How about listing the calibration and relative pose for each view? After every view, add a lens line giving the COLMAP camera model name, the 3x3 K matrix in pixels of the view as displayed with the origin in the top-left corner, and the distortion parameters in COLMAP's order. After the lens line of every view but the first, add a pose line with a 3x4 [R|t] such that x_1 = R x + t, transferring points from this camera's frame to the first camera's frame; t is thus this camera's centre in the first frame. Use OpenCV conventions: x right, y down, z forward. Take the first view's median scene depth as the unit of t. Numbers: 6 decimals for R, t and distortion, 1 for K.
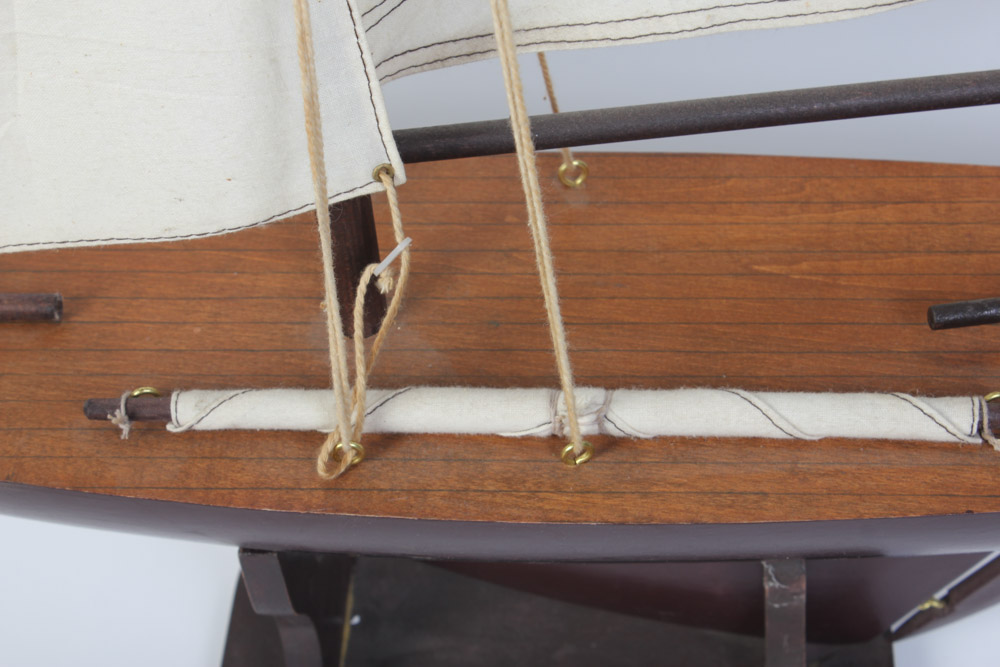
lens RADIAL K [[2197.9, 0, 500.0], [0, 2197.9, 333.5], [0, 0, 1]] dist [0.086857, 0.160500]
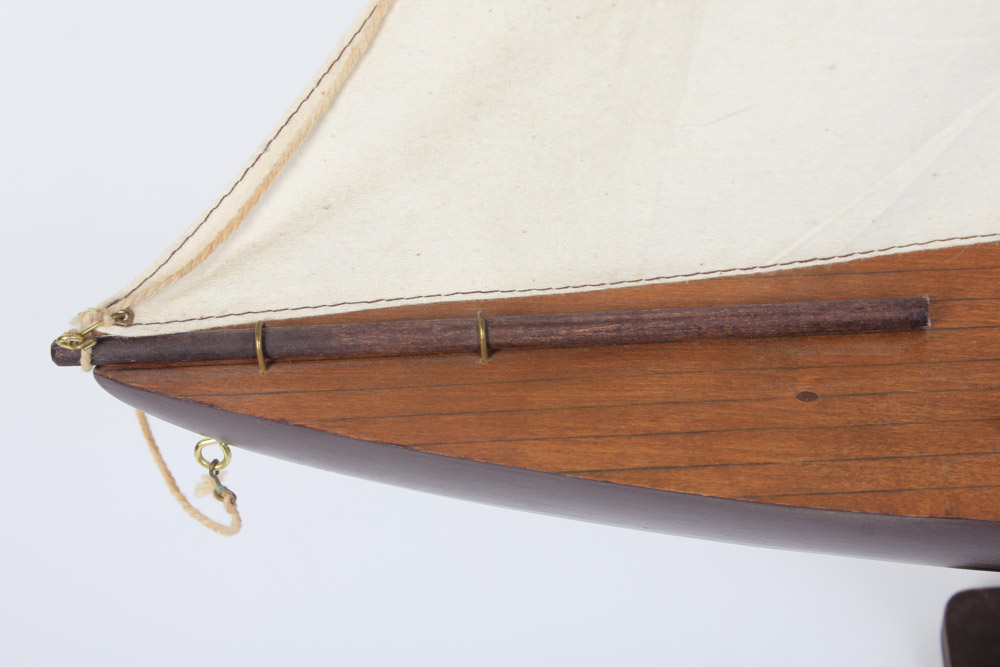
lens RADIAL K [[2365.8, 0, 500.0], [0, 2365.8, 333.5], [0, 0, 1]] dist [0.071608, 0.143986]
pose [[0.996128, -0.046938, 0.074332, -0.434951], [0.047745, 0.998818, -0.009118, -0.003294], [-0.073816, 0.012632, 0.997192, 0.096925]]
